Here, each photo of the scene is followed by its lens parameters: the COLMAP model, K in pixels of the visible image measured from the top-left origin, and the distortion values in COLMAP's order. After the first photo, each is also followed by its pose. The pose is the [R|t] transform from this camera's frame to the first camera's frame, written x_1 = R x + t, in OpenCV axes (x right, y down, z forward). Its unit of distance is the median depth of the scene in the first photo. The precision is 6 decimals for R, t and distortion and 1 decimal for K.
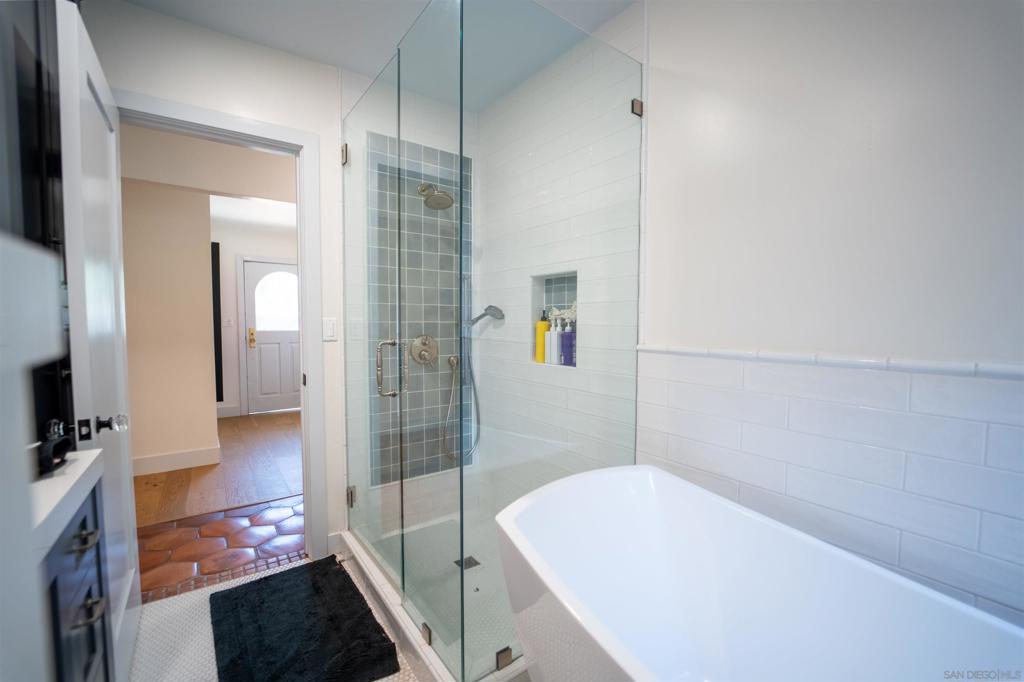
lens RADIAL K [[409.3, 0, 511.8], [0, 409.3, 341.8], [0, 0, 1]] dist [0.006776, -0.002944]
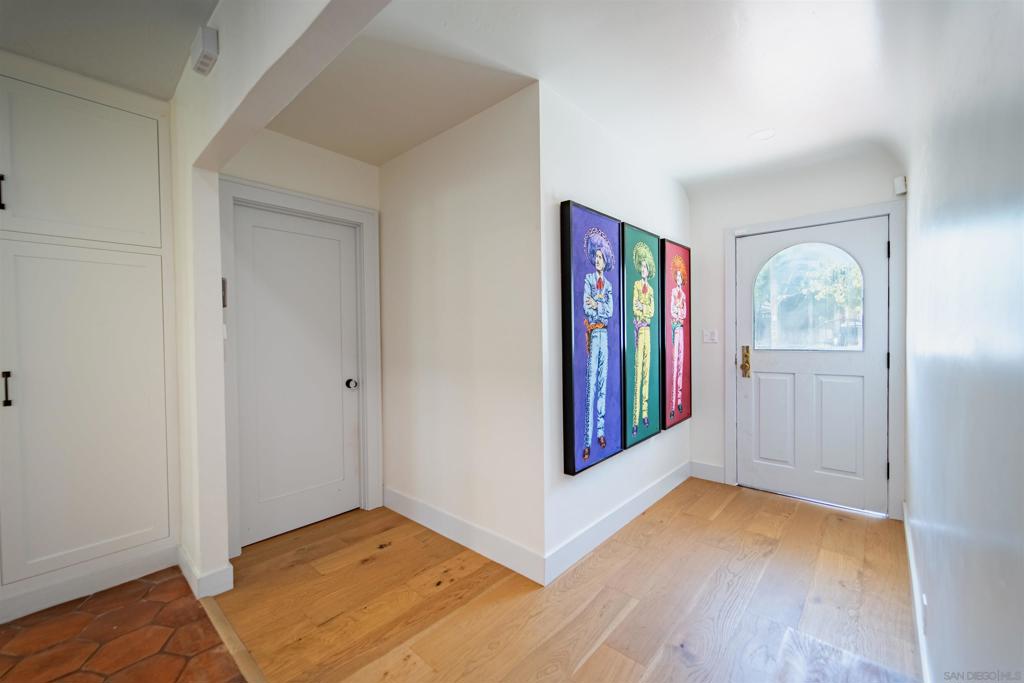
lens RADIAL K [[409.3, 0, 513.0], [0, 409.3, 340.8], [0, 0, 1]] dist [0.006776, -0.002944]
pose [[0.198237, 0.010543, -0.980097, -0.163031], [-0.036995, 0.999310, 0.003267, -0.044406], [0.979456, 0.035611, 0.198490, 0.821356]]
